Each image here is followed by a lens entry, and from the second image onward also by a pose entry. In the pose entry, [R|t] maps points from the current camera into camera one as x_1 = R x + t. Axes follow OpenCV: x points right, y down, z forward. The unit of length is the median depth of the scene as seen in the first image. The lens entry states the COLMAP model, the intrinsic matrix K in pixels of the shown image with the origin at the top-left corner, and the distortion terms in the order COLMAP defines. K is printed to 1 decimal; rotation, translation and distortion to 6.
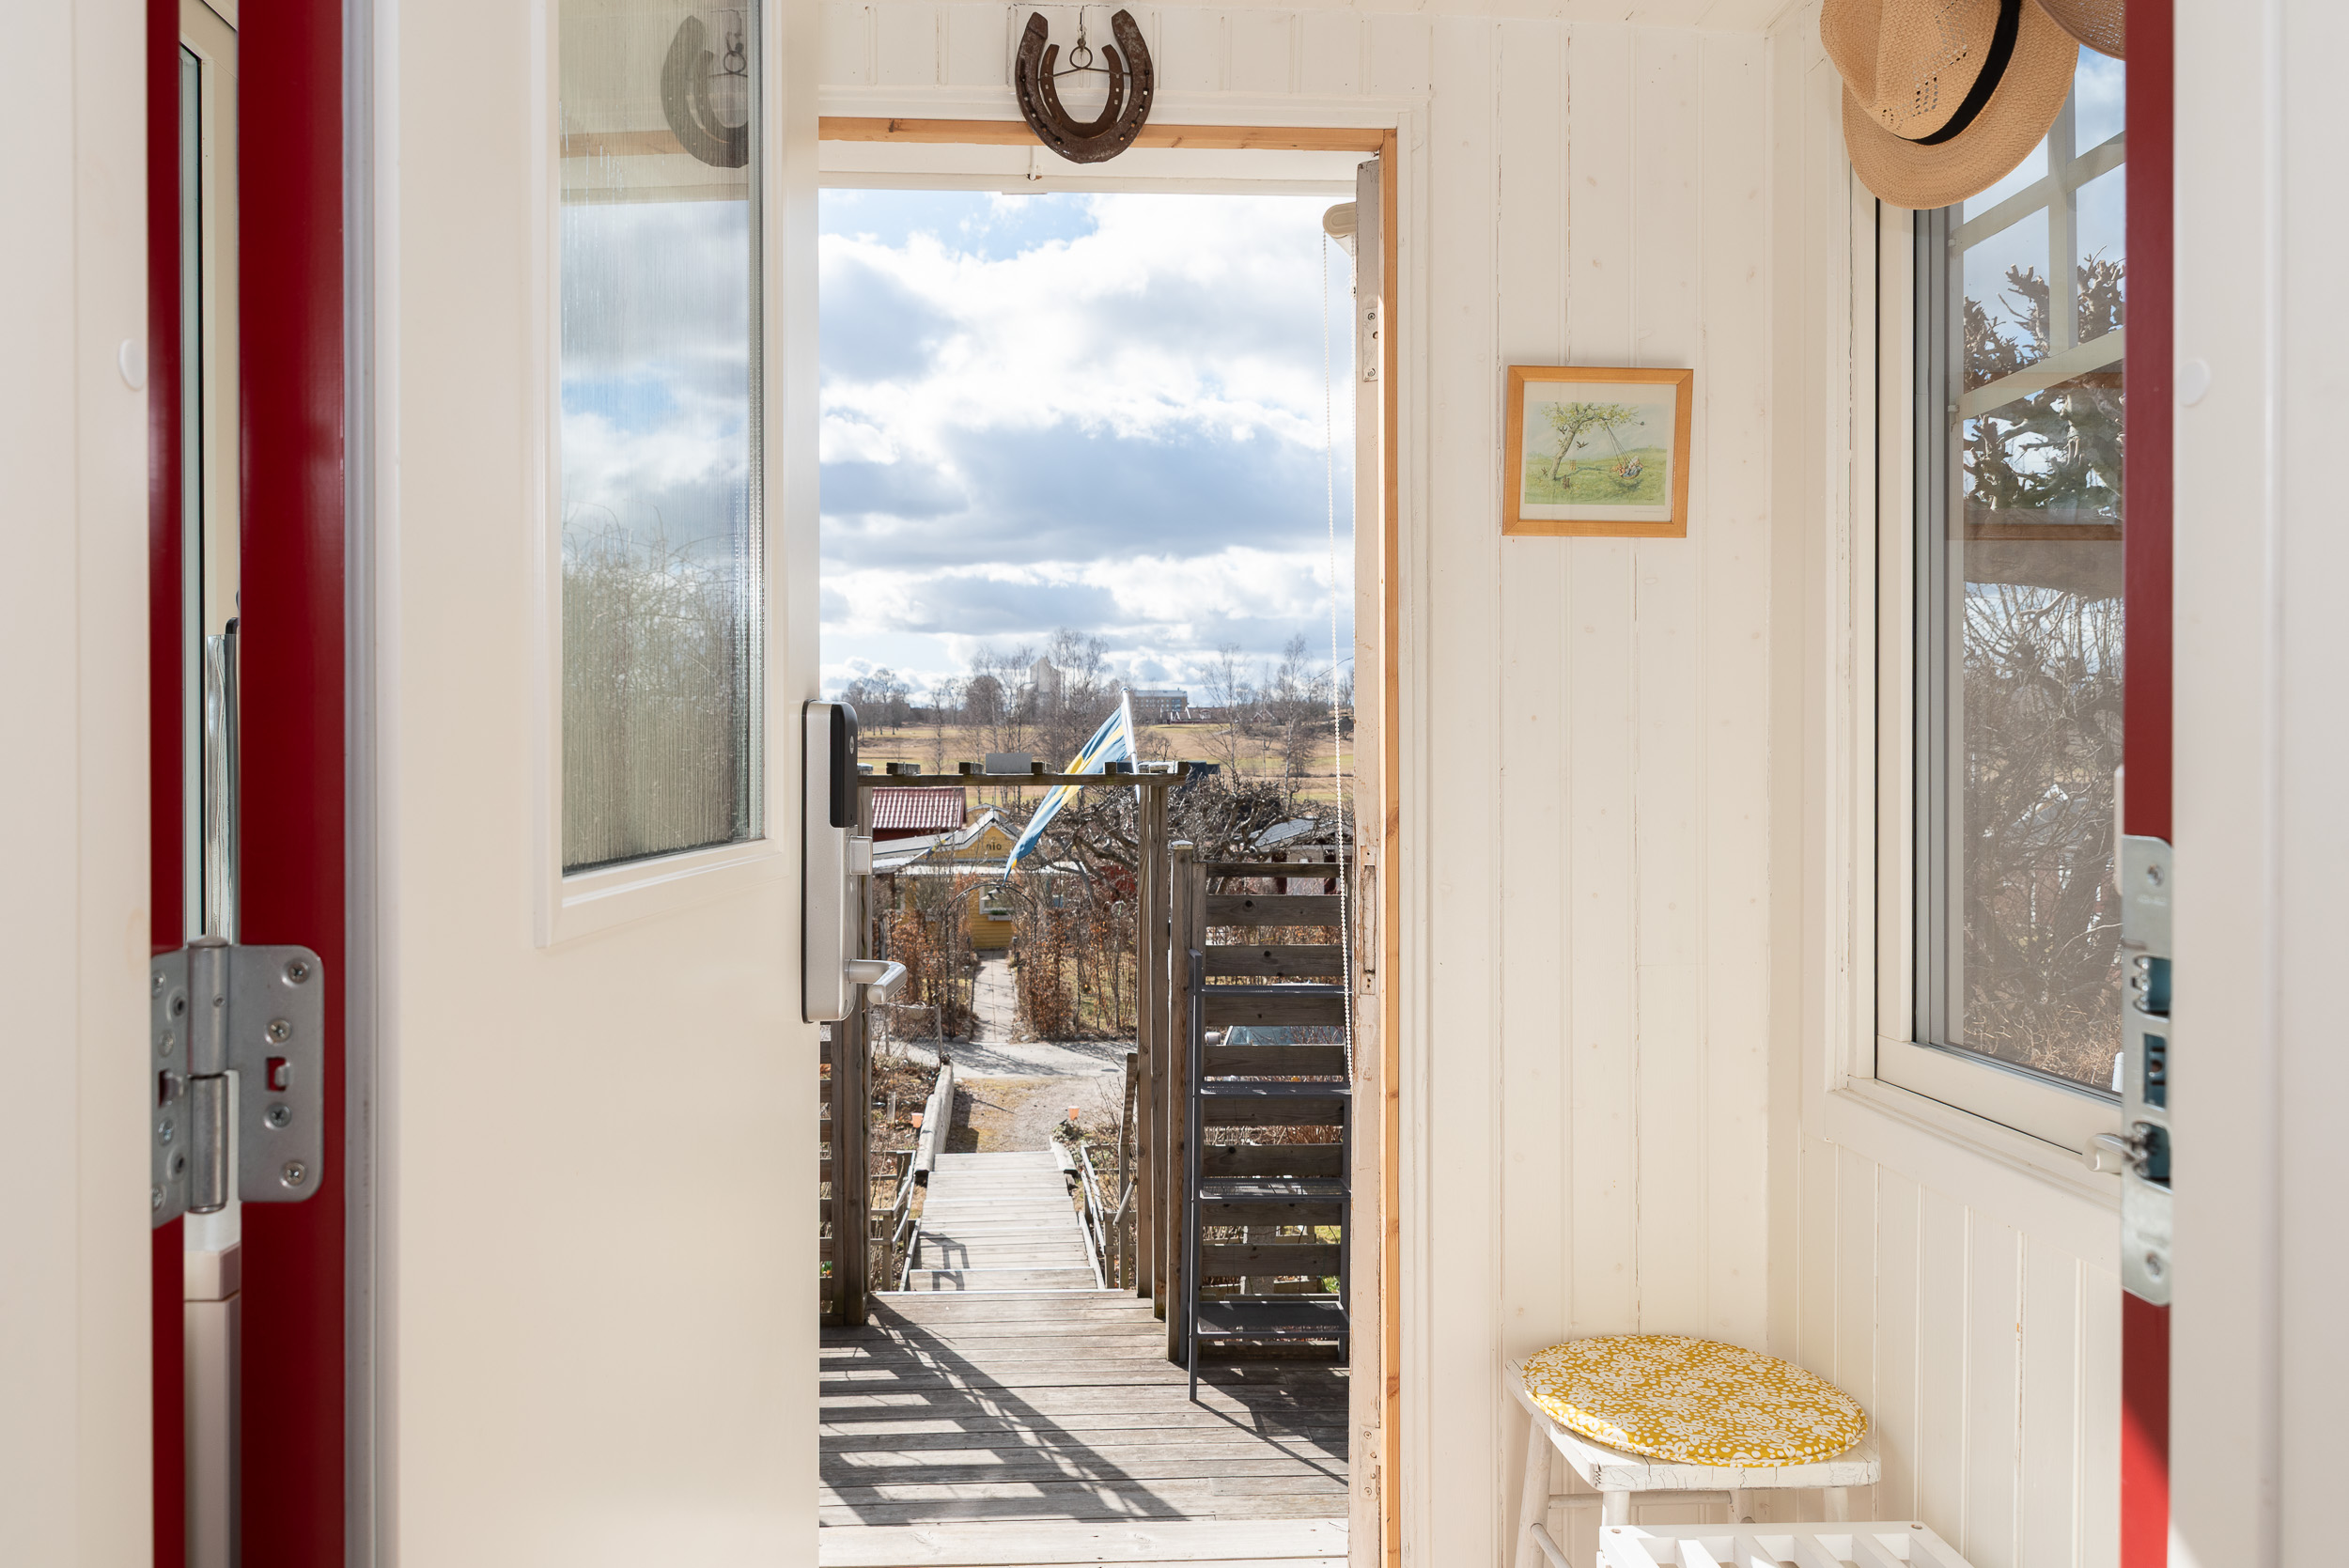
lens RADIAL K [[1667.9, 0, 1174.5], [0, 1667.9, 784.0], [0, 0, 1]] dist [0.006034, 0.001179]
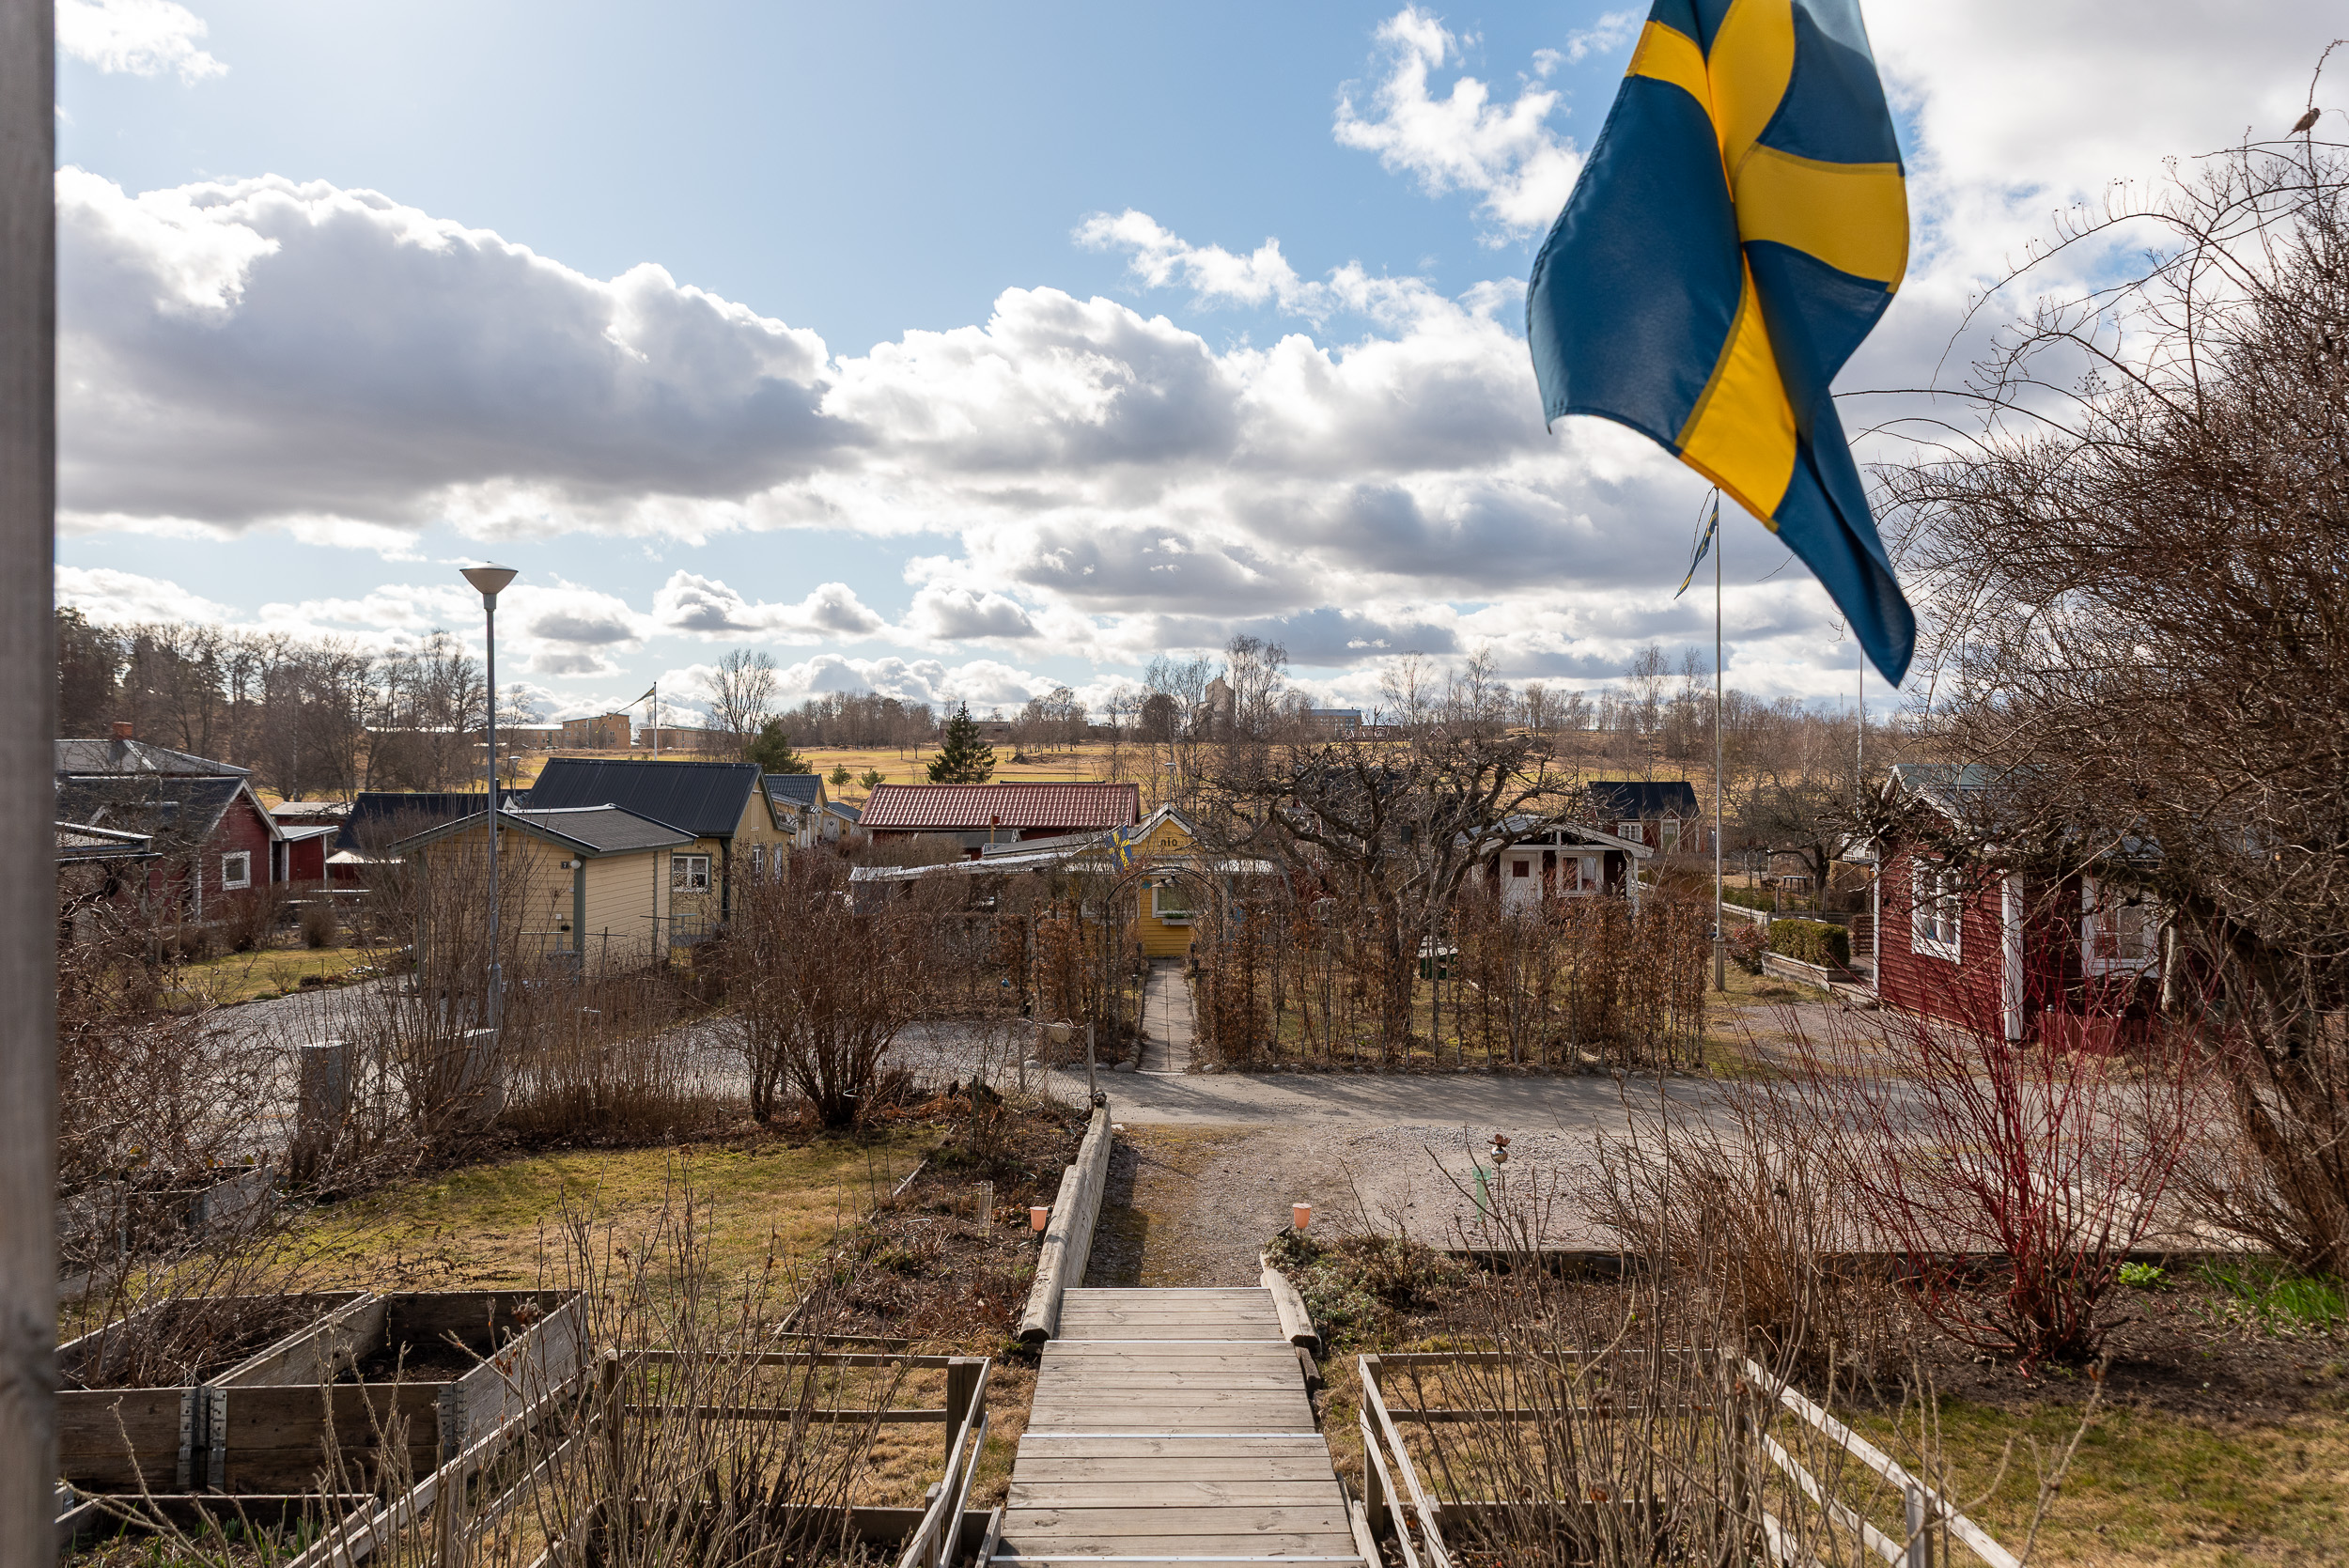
lens RADIAL K [[1615.8, 0, 1177.9], [0, 1615.8, 852.8], [0, 0, 1]] dist [0.001025, -0.001415]
pose [[0.994730, 0.006667, -0.102315, -0.028473], [-0.003745, 0.999580, 0.028722, 0.033152], [0.102464, -0.028187, 0.994337, 0.266017]]
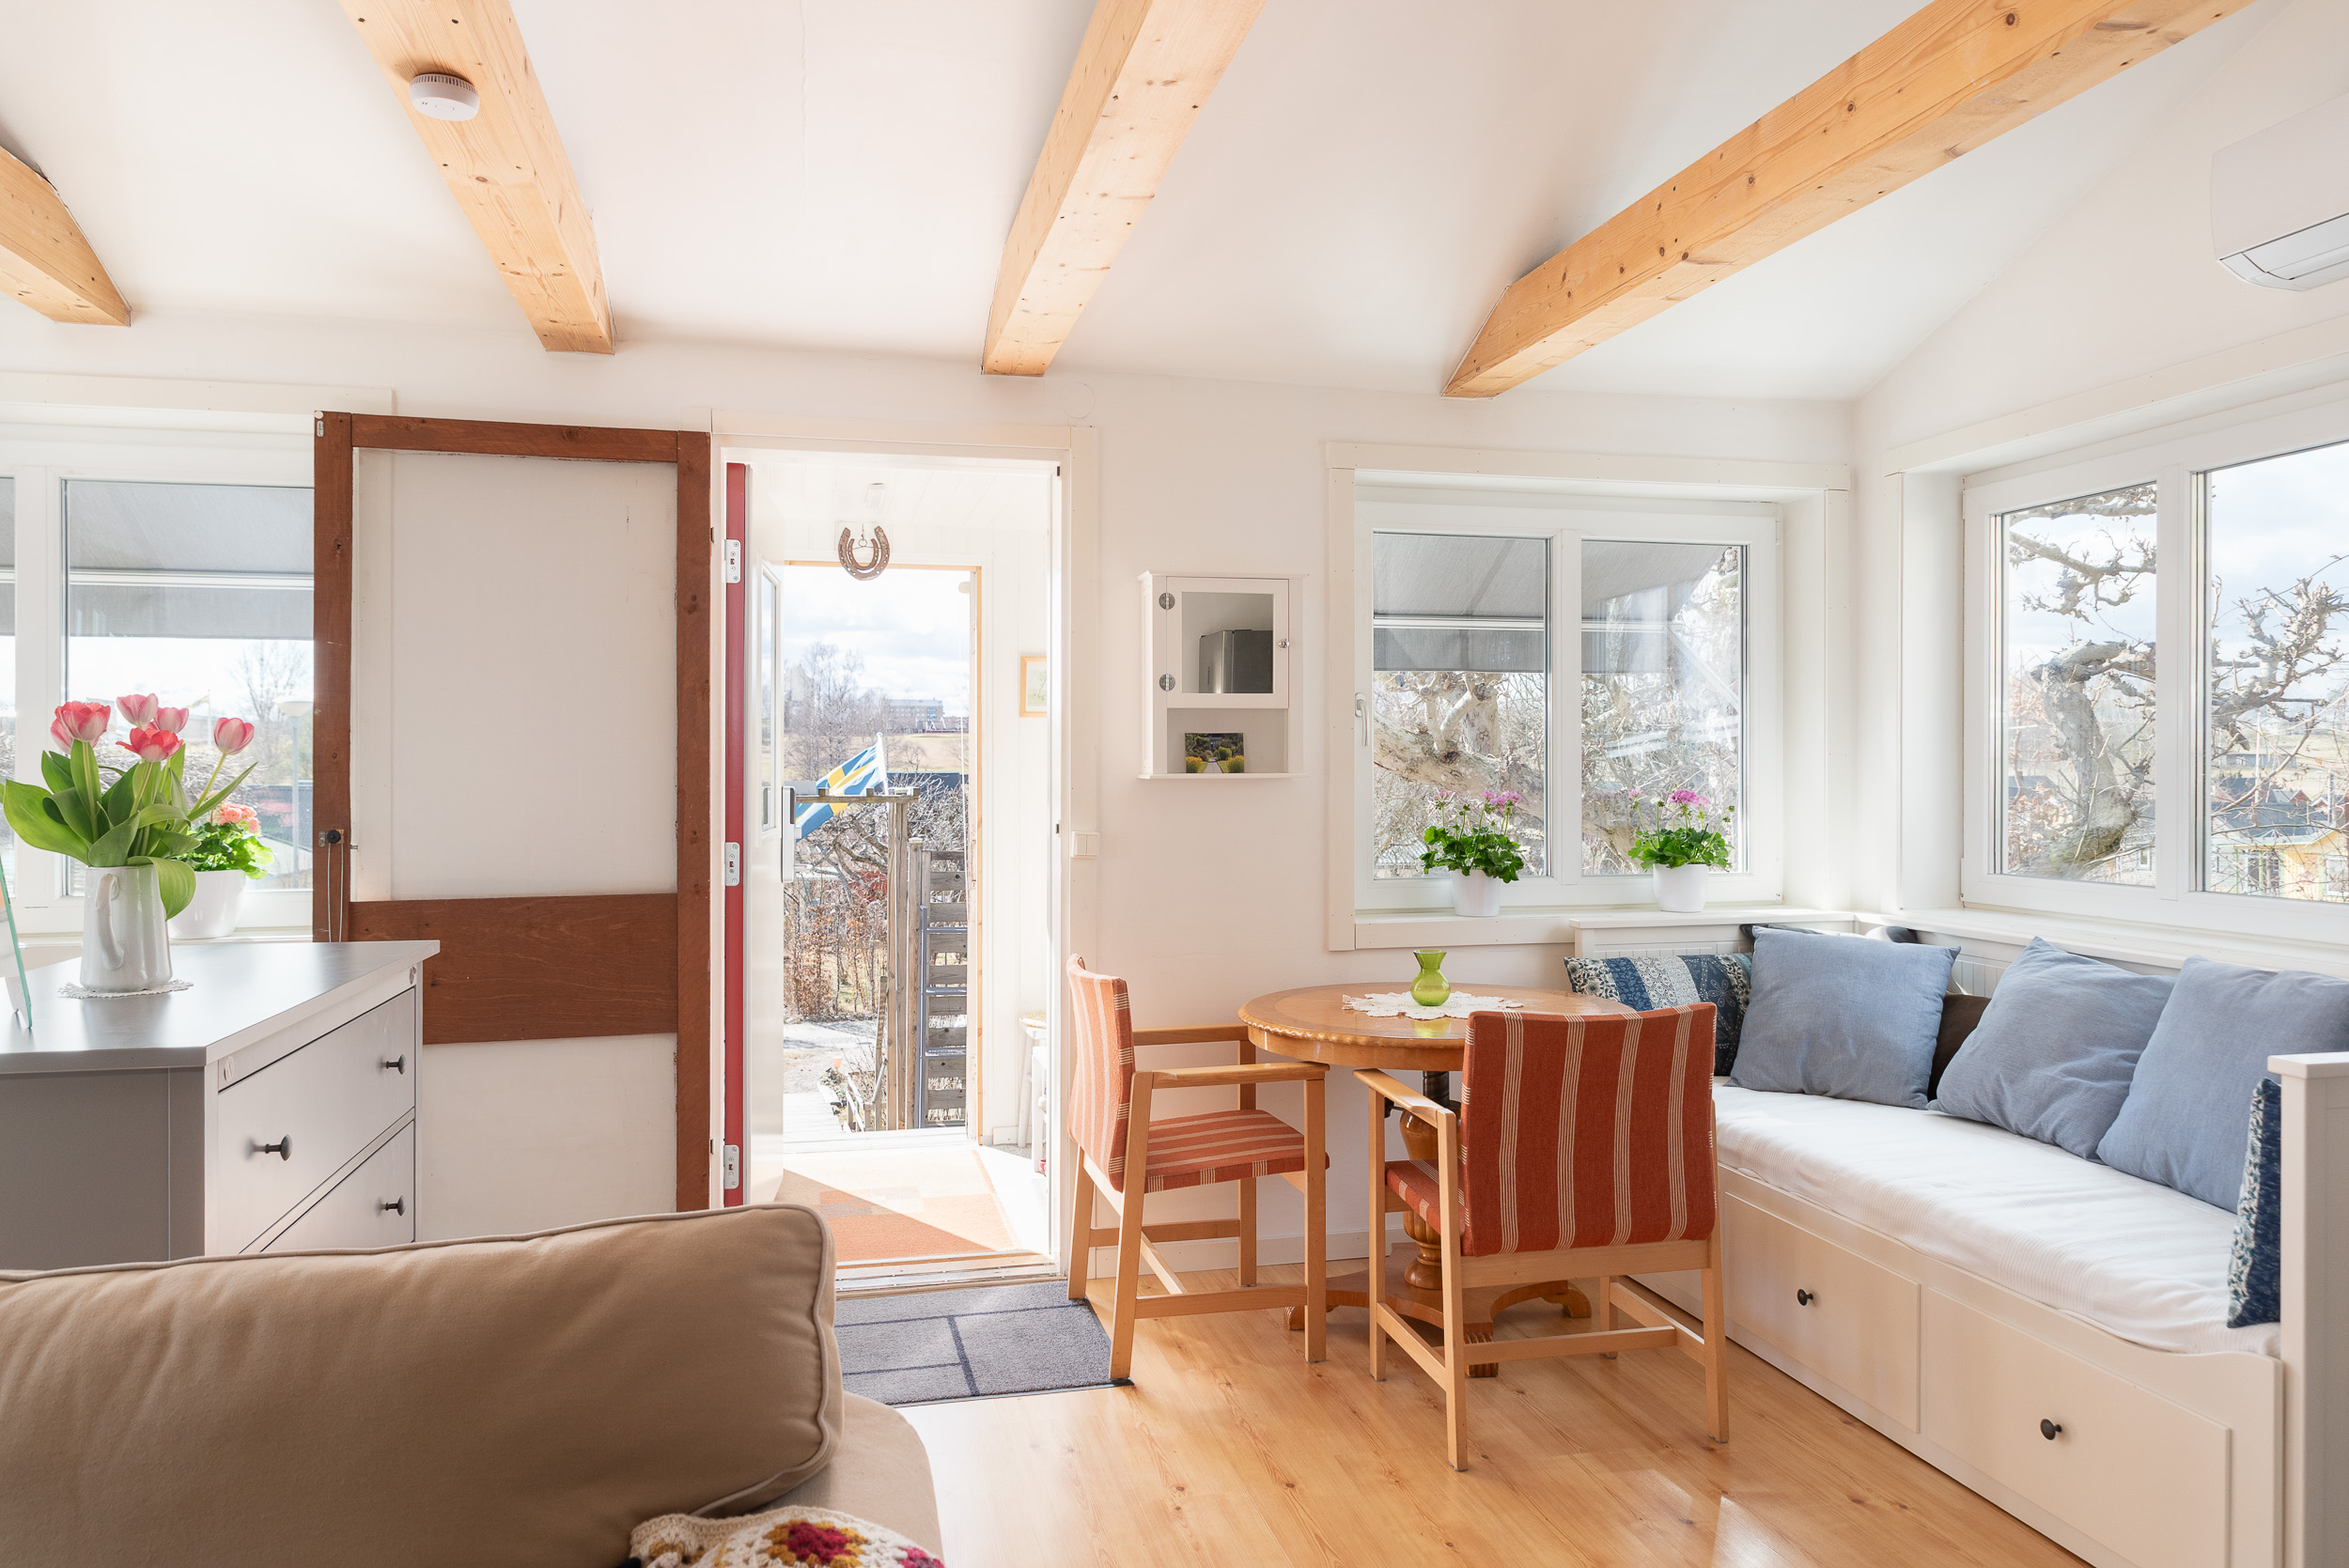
lens RADIAL K [[1667.9, 0, 1174.5], [0, 1667.9, 784.0], [0, 0, 1]] dist [0.006034, 0.001179]
pose [[0.989522, 0.000954, 0.144381, 0.005139], [-0.000215, 0.999987, -0.005133, -0.002496], [-0.144384, 0.005048, 0.989509, -0.164947]]
